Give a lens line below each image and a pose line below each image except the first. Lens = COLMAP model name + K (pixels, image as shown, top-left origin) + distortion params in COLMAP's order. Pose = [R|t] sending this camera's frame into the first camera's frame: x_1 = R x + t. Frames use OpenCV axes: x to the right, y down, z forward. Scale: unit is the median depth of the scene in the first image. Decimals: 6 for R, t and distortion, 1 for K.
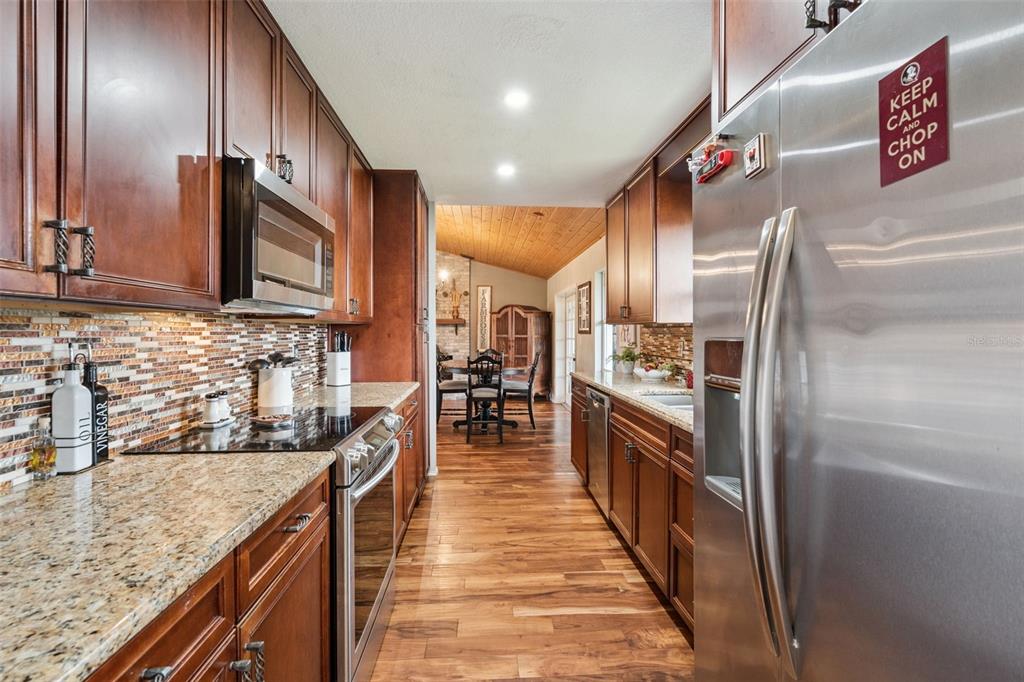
lens RADIAL K [[465.2, 0, 509.0], [0, 465.2, 344.8], [0, 0, 1]] dist [-0.000906, 0.000505]
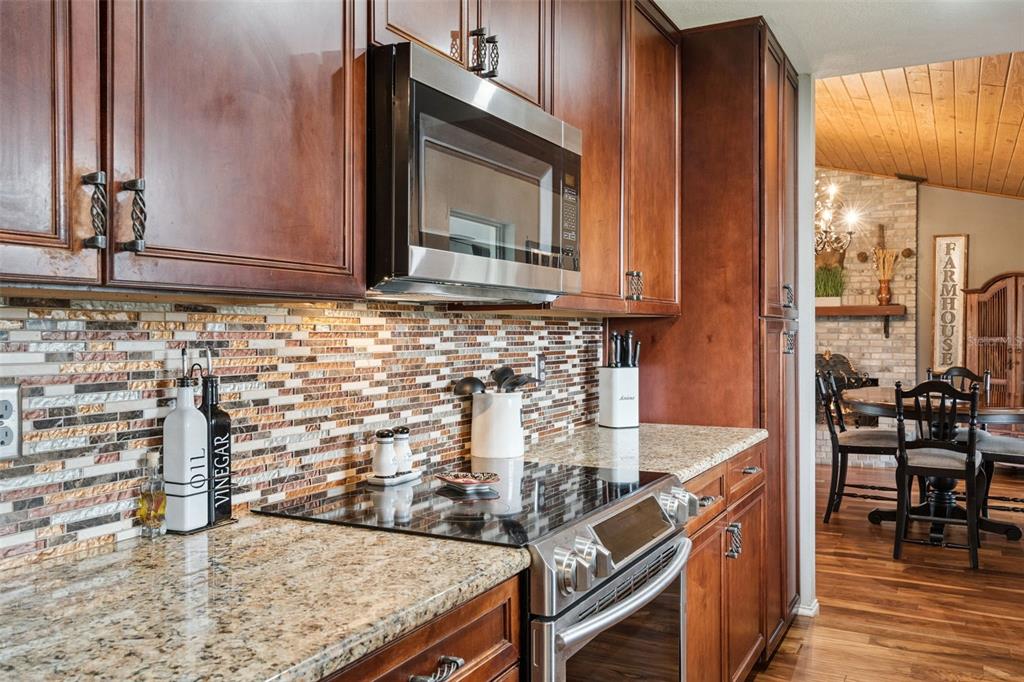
lens RADIAL K [[841.0, 0, 508.4], [0, 841.0, 346.5], [0, 0, 1]] dist [-0.001045, 0.004211]
pose [[0.849346, 0.006238, -0.527799, 0.060347], [-0.011604, 0.999909, -0.006856, -0.001484], [0.527708, 0.011948, 0.849342, 0.070571]]
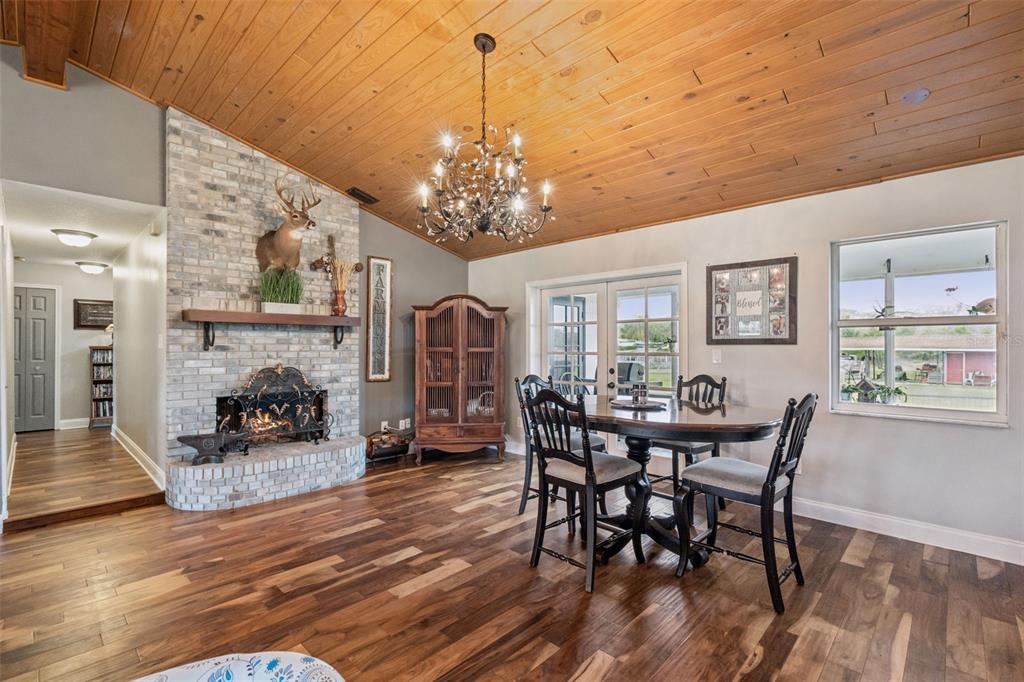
lens RADIAL K [[465.2, 0, 509.0], [0, 465.2, 344.8], [0, 0, 1]] dist [-0.000906, 0.000505]
pose [[0.738051, 0.000888, 0.674744, -1.033709], [0.019222, 0.999566, -0.022341, -0.033148], [-0.674471, 0.029459, 0.737714, 1.660093]]
